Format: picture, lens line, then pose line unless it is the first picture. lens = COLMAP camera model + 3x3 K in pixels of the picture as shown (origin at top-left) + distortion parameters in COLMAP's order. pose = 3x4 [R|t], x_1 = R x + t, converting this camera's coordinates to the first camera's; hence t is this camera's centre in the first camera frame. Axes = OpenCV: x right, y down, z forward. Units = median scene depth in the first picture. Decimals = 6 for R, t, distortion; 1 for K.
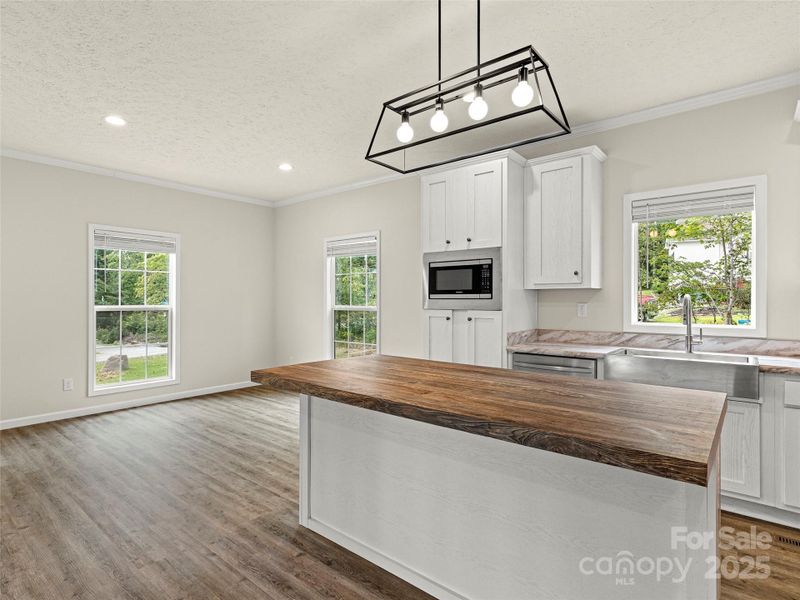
lens RADIAL K [[426.5, 0, 400.2], [0, 426.5, 298.4], [0, 0, 1]] dist [0.003313, 0.000641]
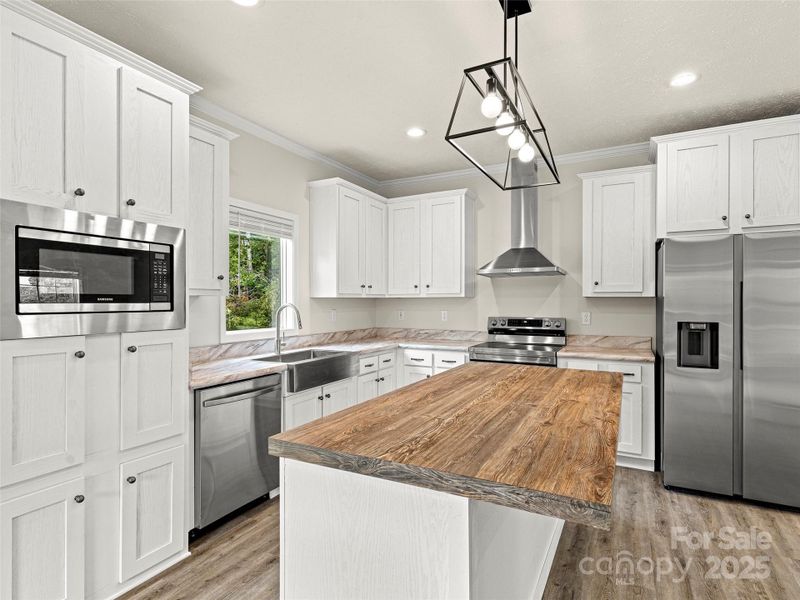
lens RADIAL K [[426.5, 0, 400.5], [0, 426.5, 300.9], [0, 0, 1]] dist [0.003313, 0.000641]
pose [[-0.199755, 0.001703, 0.979844, -0.451155], [0.000852, 0.999998, -0.001565, -0.011738], [-0.979846, 0.000523, -0.199756, 0.797014]]
